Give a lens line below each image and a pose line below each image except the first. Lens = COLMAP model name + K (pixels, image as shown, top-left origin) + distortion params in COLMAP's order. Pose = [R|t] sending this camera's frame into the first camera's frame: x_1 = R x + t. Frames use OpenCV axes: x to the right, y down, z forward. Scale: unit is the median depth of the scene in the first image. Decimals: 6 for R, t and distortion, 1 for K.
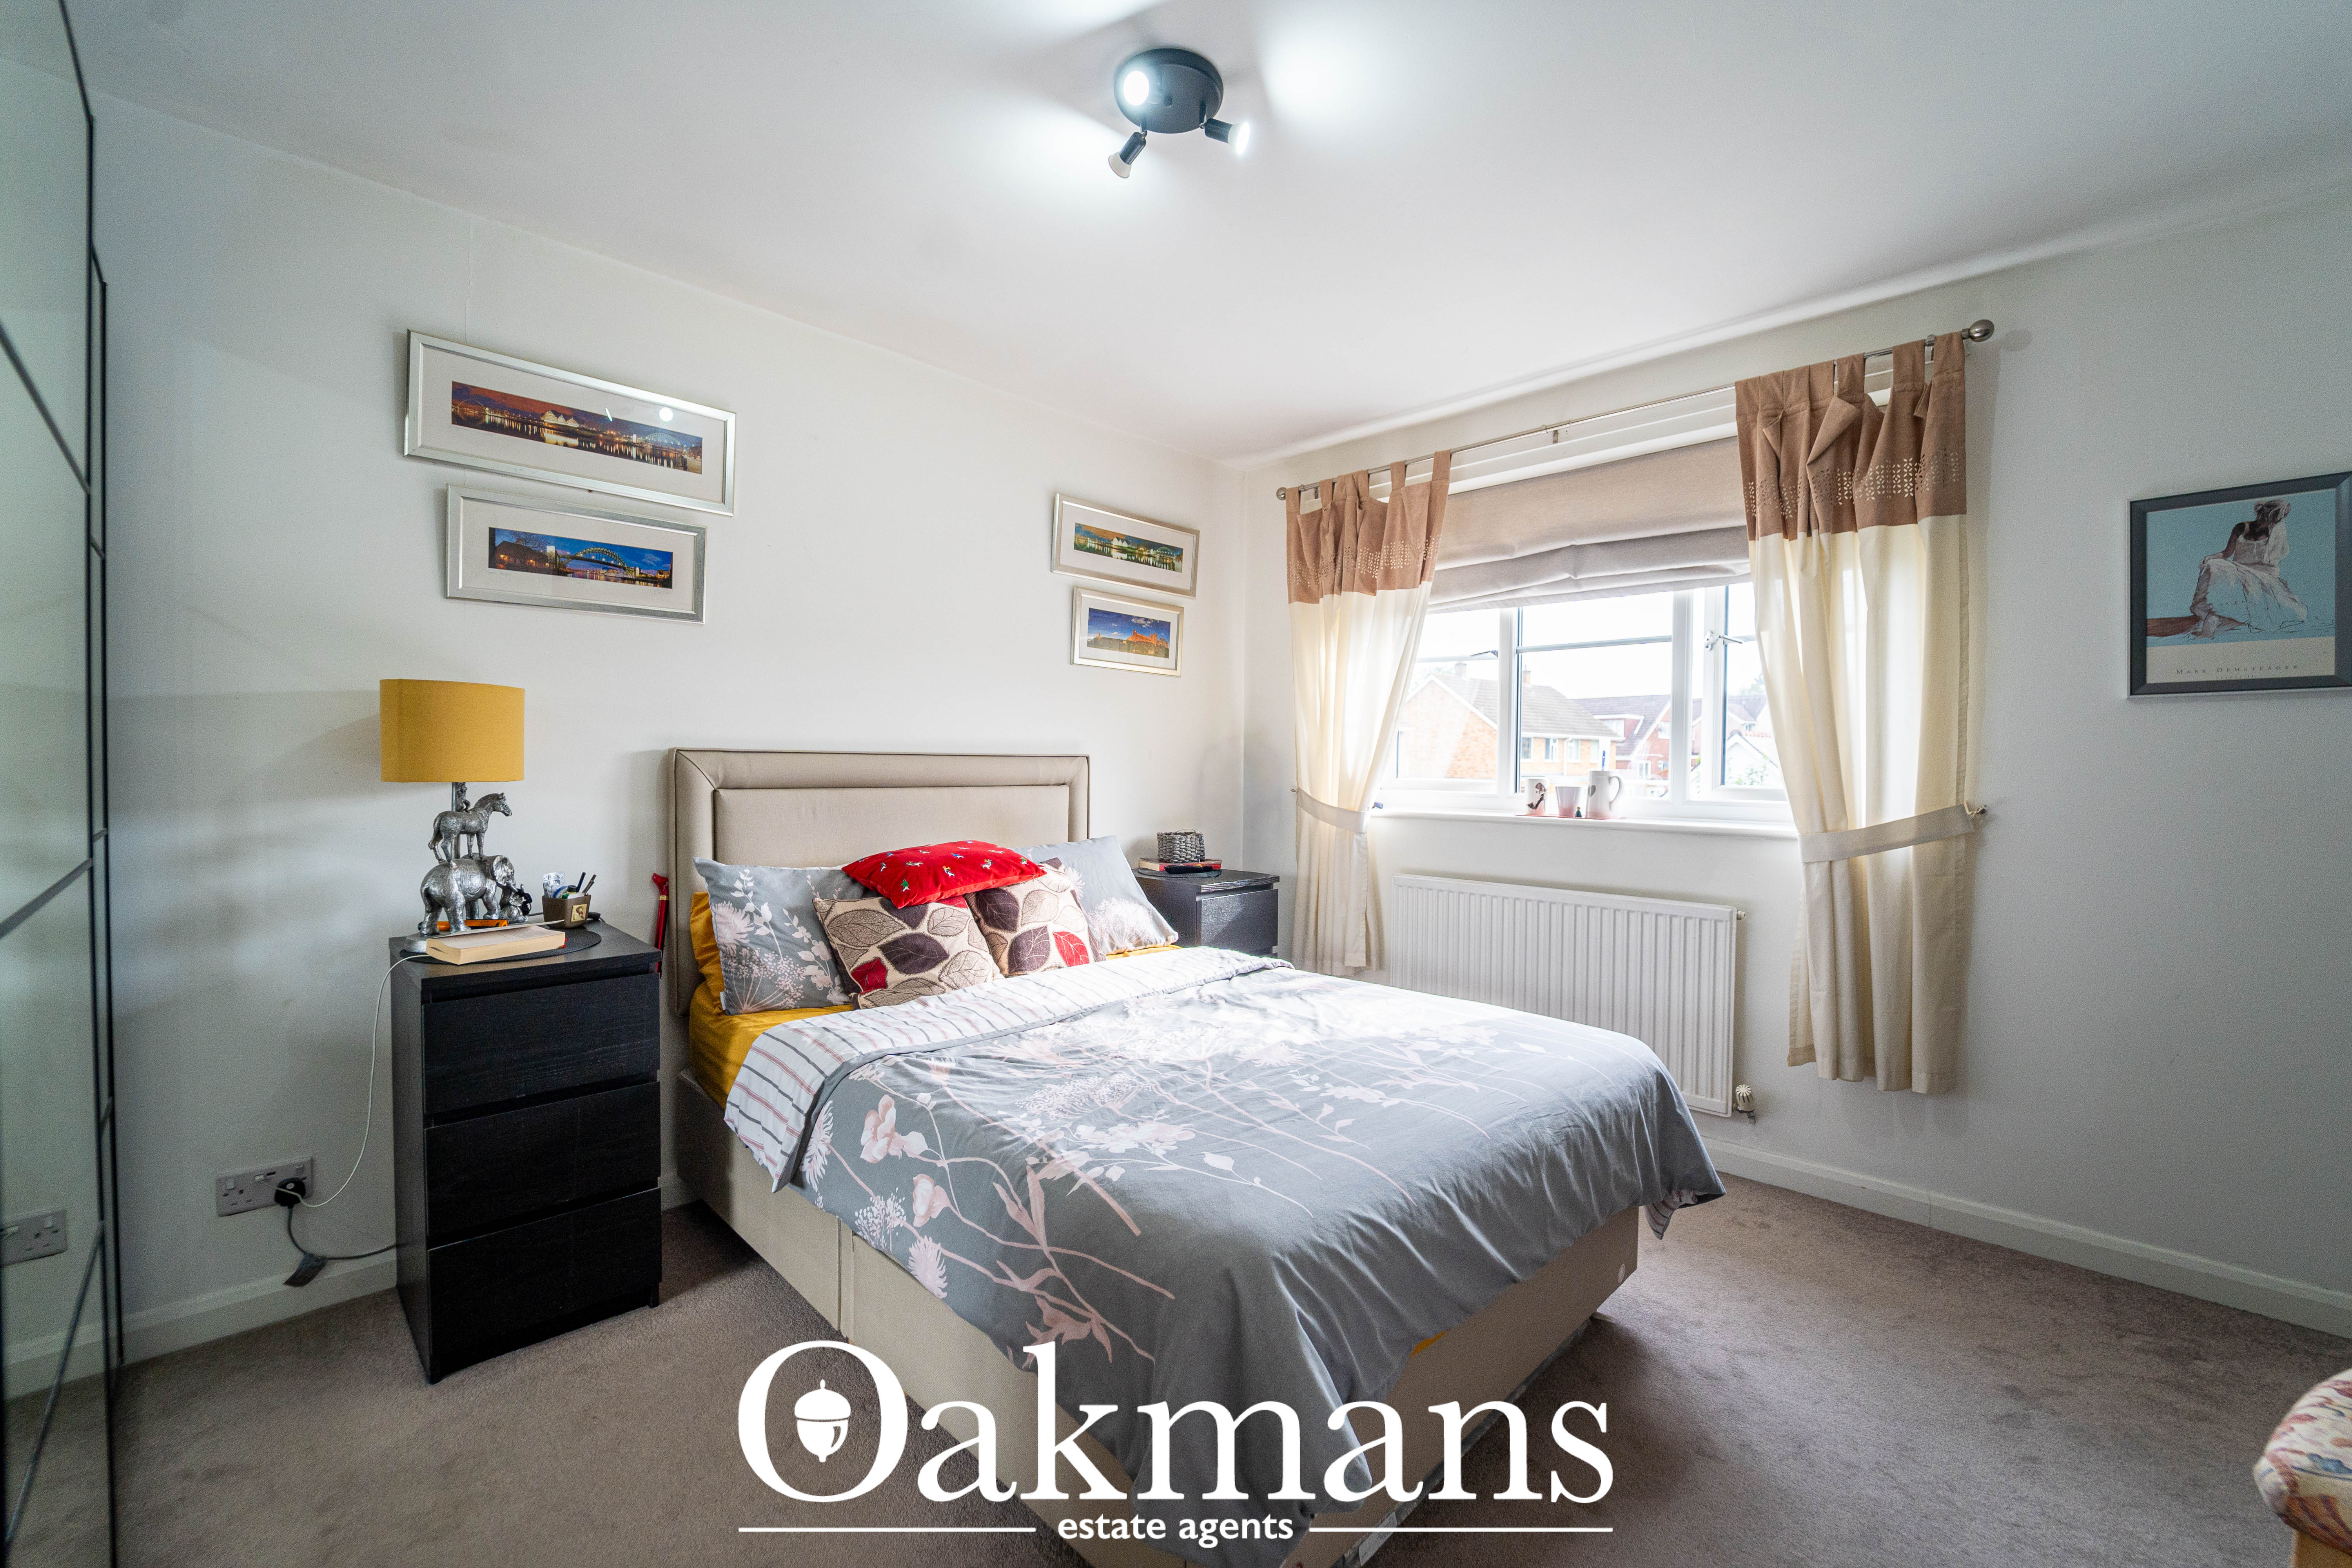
lens RADIAL K [[961.5, 0, 1176.0], [0, 961.5, 784.0], [0, 0, 1]] dist [-0.038826, 0.000028]
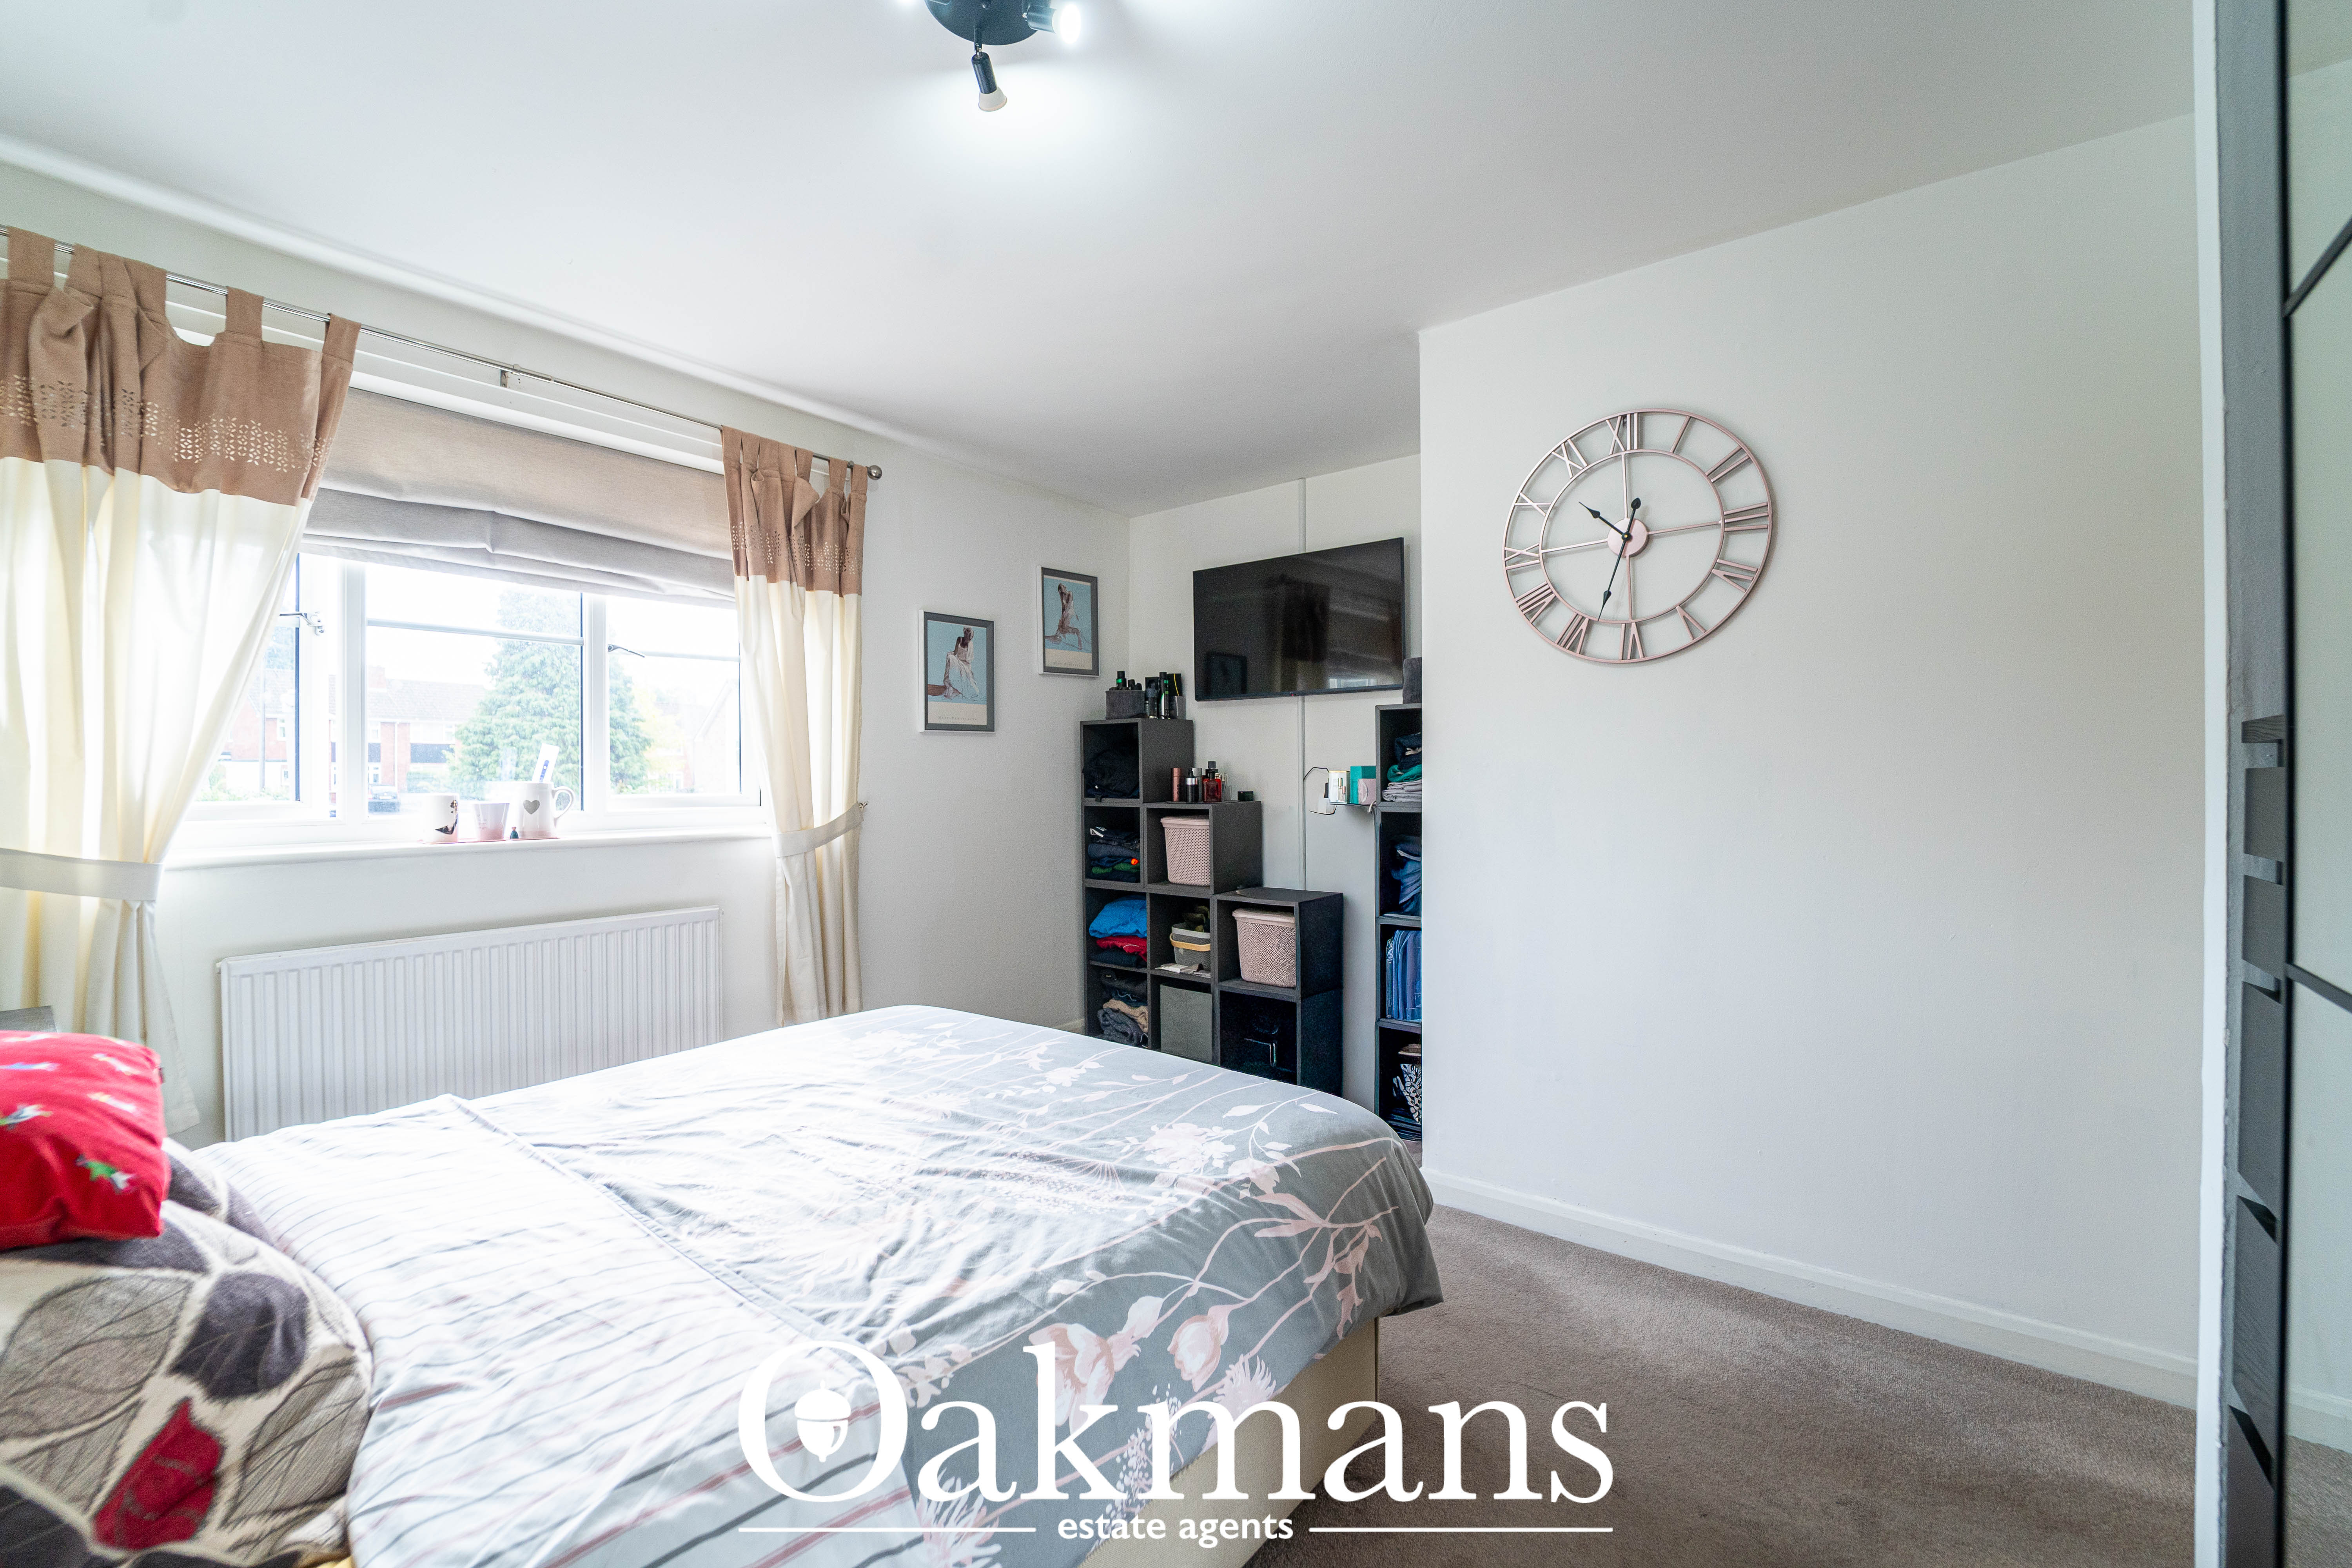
lens RADIAL K [[941.2, 0, 1186.7], [0, 941.2, 778.6], [0, 0, 1]] dist [0.004559, -0.003356]
pose [[-0.106119, -0.014211, 0.994252, -0.721386], [0.022301, 0.999612, 0.016667, -0.029830], [-0.994103, 0.023942, -0.105761, 0.760003]]
